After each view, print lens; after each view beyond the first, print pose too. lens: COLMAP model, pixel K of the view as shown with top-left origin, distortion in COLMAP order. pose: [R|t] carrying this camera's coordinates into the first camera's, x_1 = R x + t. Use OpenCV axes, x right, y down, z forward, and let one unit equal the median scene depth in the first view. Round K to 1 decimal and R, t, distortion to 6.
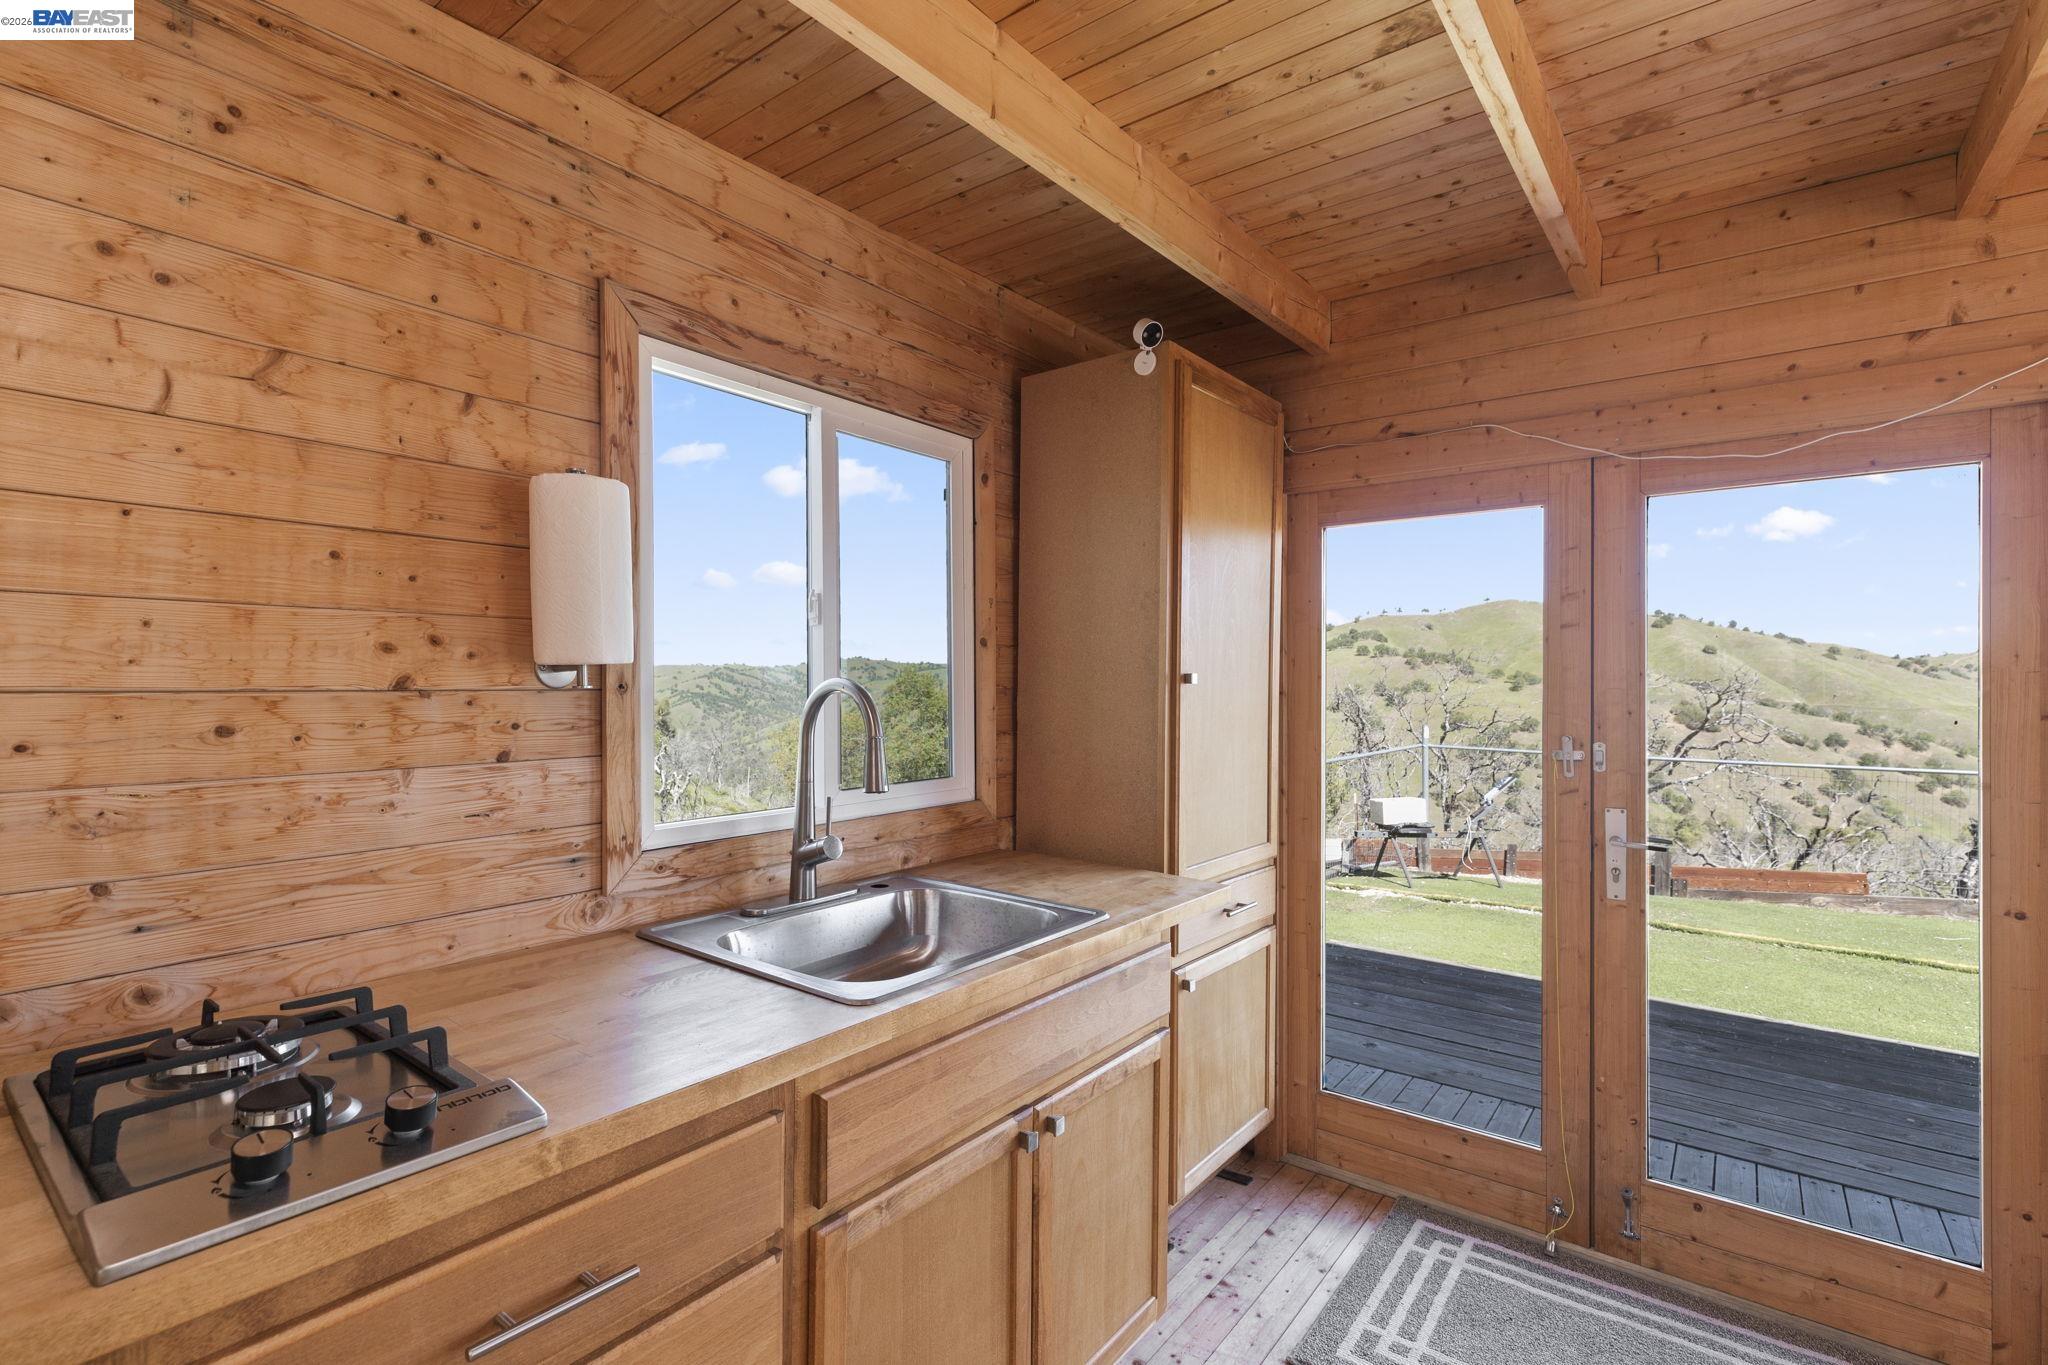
lens RADIAL K [[929.8, 0, 1025.2], [0, 929.8, 683.5], [0, 0, 1]] dist [0.002675, 0.000715]
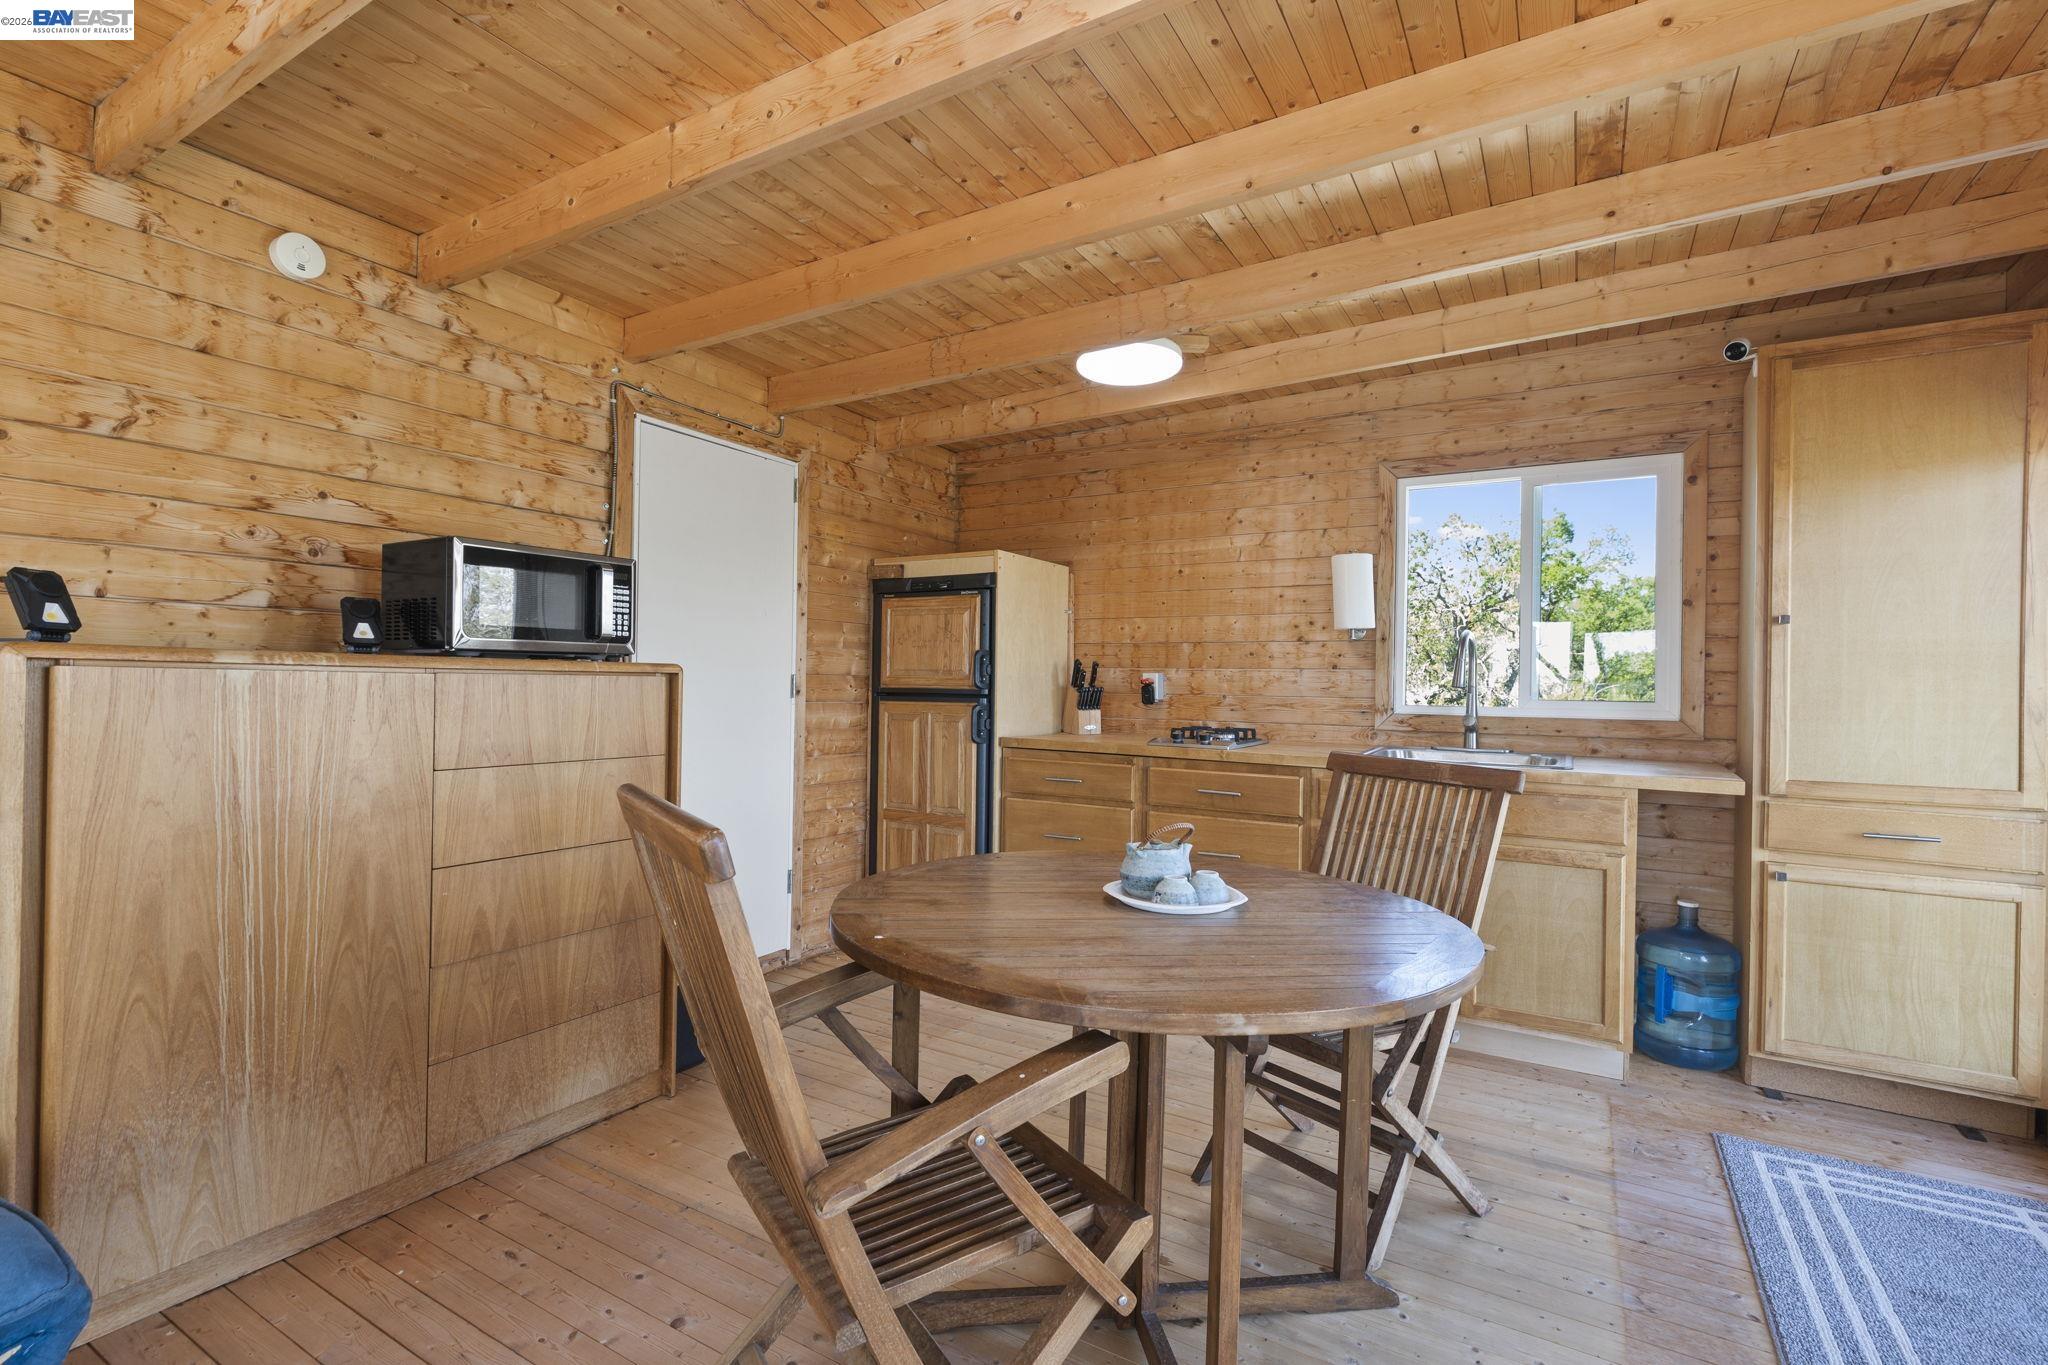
lens RADIAL K [[929.8, 0, 1026.3], [0, 929.8, 685.1], [0, 0, 1]] dist [0.002675, 0.000715]
pose [[0.134461, 0.003075, -0.990914, 1.805753], [-0.013942, 0.999902, 0.001211, 0.133386], [0.990821, 0.013653, 0.134491, -0.179271]]
